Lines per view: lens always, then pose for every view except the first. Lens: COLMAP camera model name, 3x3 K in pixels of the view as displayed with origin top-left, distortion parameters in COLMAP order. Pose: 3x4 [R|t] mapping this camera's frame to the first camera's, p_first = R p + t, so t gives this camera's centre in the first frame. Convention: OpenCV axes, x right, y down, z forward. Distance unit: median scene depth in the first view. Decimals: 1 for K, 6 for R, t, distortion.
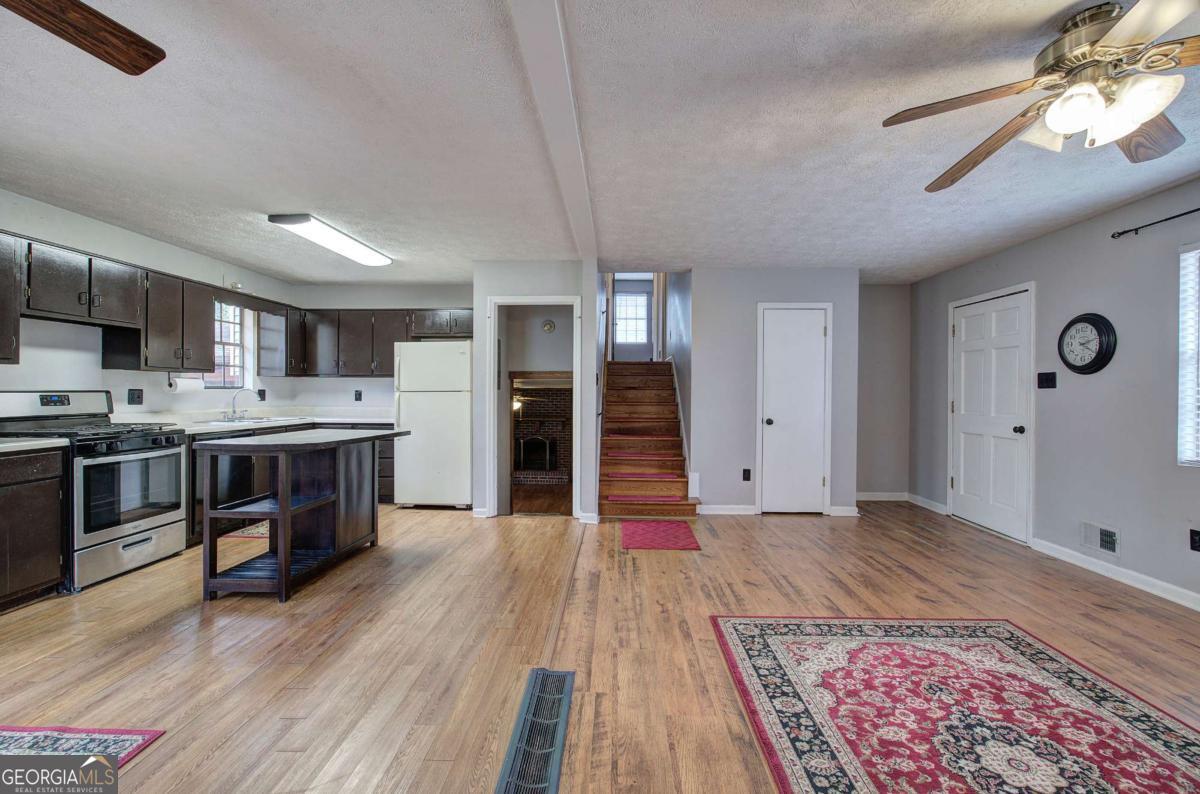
lens RADIAL K [[507.5, 0, 601.3], [0, 507.5, 394.7], [0, 0, 1]] dist [-0.005734, 0.001901]
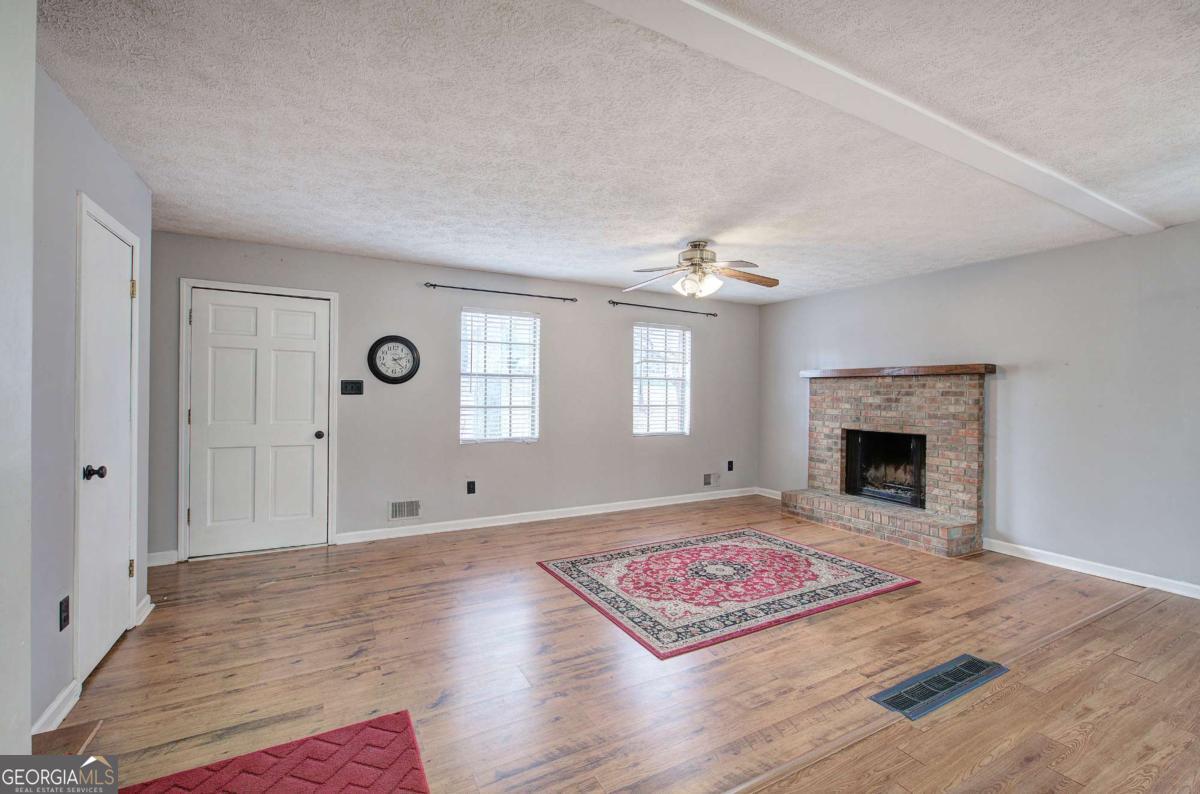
lens RADIAL K [[507.5, 0, 601.5], [0, 507.5, 393.9], [0, 0, 1]] dist [-0.005734, 0.001901]
pose [[-0.507127, -0.013987, 0.861758, -0.418491], [-0.008584, 0.999901, 0.011178, -0.036541], [-0.861829, -0.001728, -0.507197, 1.288867]]
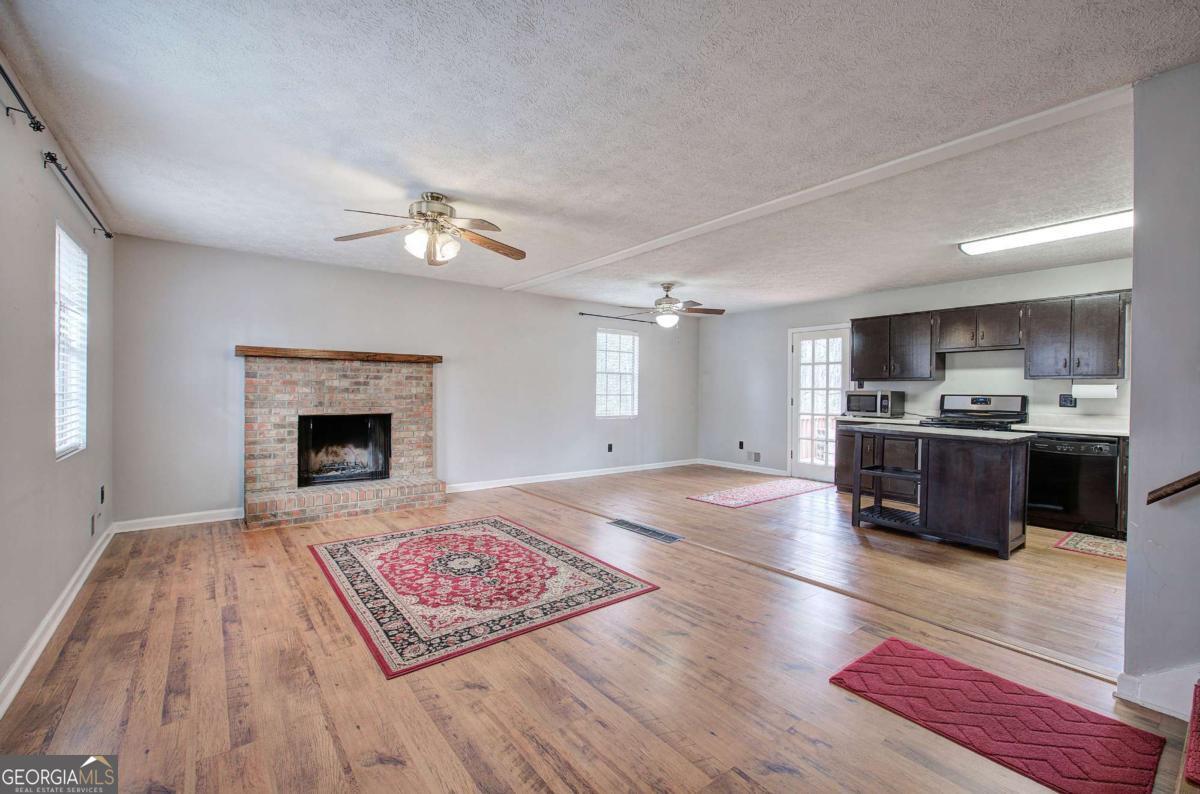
lens RADIAL K [[507.5, 0, 603.0], [0, 507.5, 395.3], [0, 0, 1]] dist [-0.005734, 0.001901]
pose [[-0.767192, -0.007899, -0.641369, 0.864205], [-0.018168, 0.999791, 0.009419, -0.000351], [0.641160, 0.018878, -0.767175, 1.478856]]
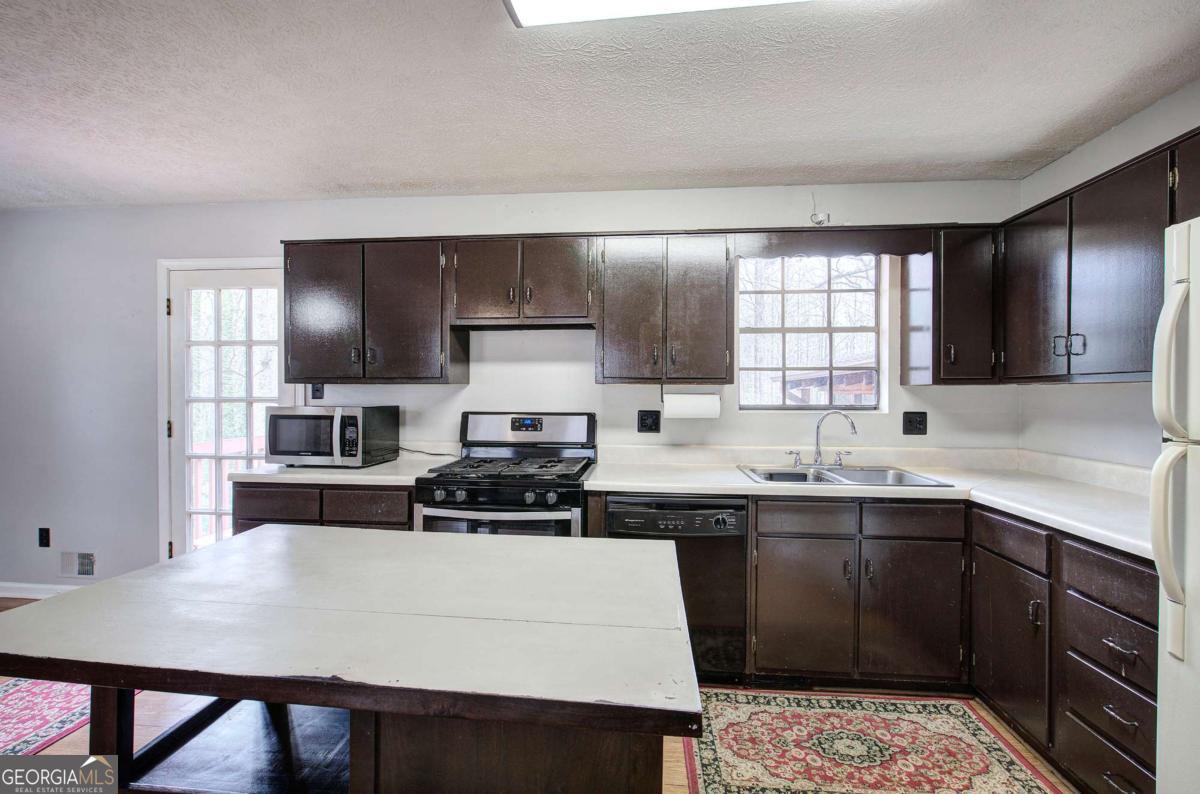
lens RADIAL K [[507.5, 0, 601.3], [0, 507.5, 394.7], [0, 0, 1]] dist [-0.005734, 0.001901]
pose [[-0.055569, -0.006615, -0.998433, -0.254368], [-0.011194, 0.999919, -0.006002, -0.034222], [0.998392, 0.010843, -0.055638, 1.185072]]
